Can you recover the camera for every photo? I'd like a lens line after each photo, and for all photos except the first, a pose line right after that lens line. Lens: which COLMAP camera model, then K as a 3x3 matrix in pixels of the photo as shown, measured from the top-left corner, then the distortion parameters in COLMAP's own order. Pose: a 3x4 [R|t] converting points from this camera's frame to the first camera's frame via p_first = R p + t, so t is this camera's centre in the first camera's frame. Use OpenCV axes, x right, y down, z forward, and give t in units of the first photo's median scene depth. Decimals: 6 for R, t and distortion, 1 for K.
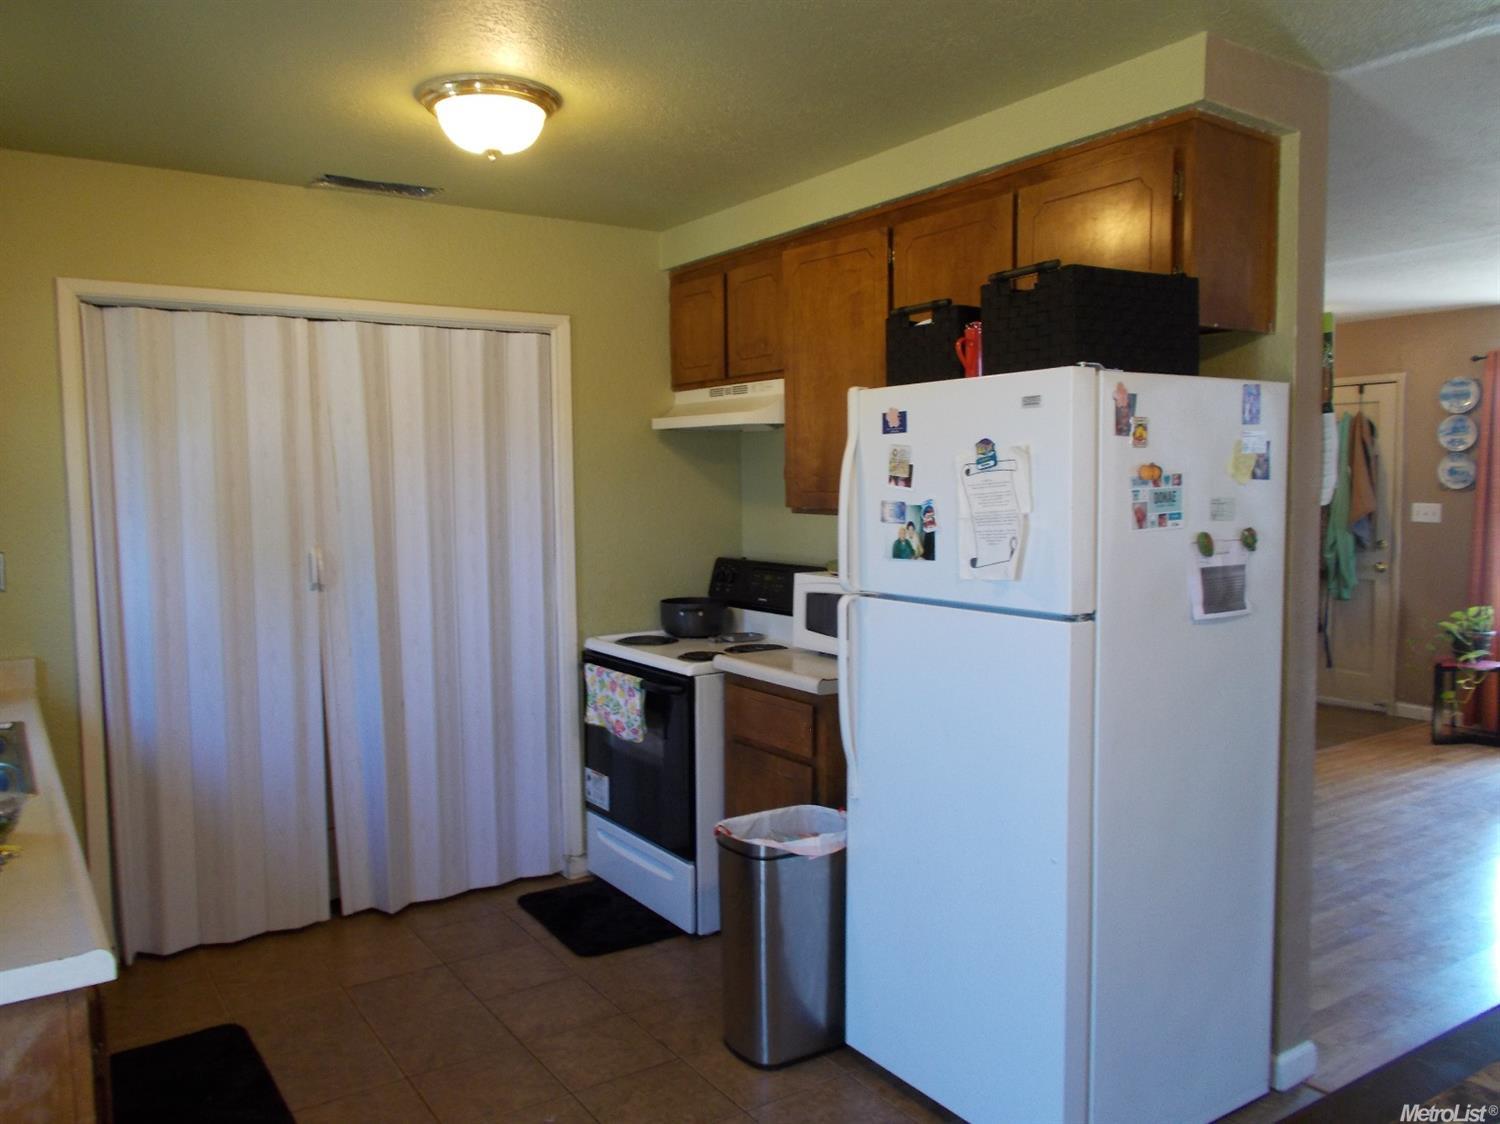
lens RADIAL K [[1153.0, 0, 746.4], [0, 1153.0, 561.4], [0, 0, 1]] dist [0.002373, 0.000750]
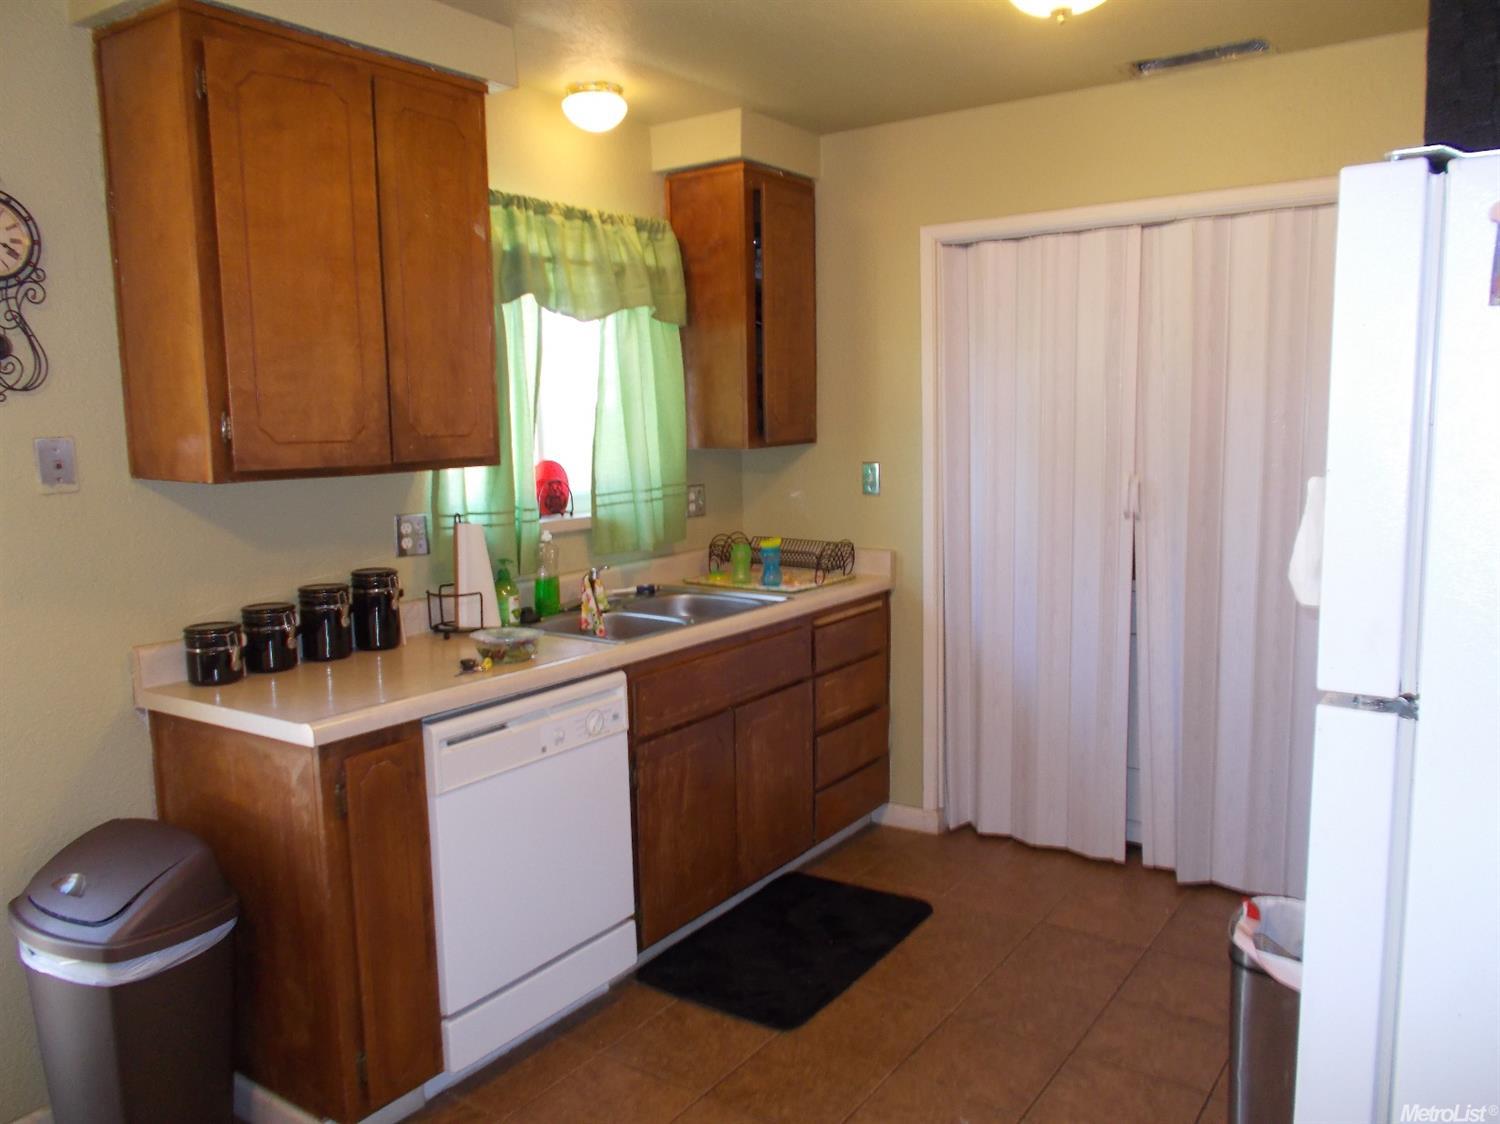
lens RADIAL K [[1153.0, 0, 745.7], [0, 1153.0, 565.7], [0, 0, 1]] dist [0.002373, 0.000750]
pose [[0.356640, 0.129226, -0.925262, 0.412744], [-0.050204, 0.991607, 0.119141, -0.035840], [0.932892, 0.003962, 0.360134, 0.386076]]
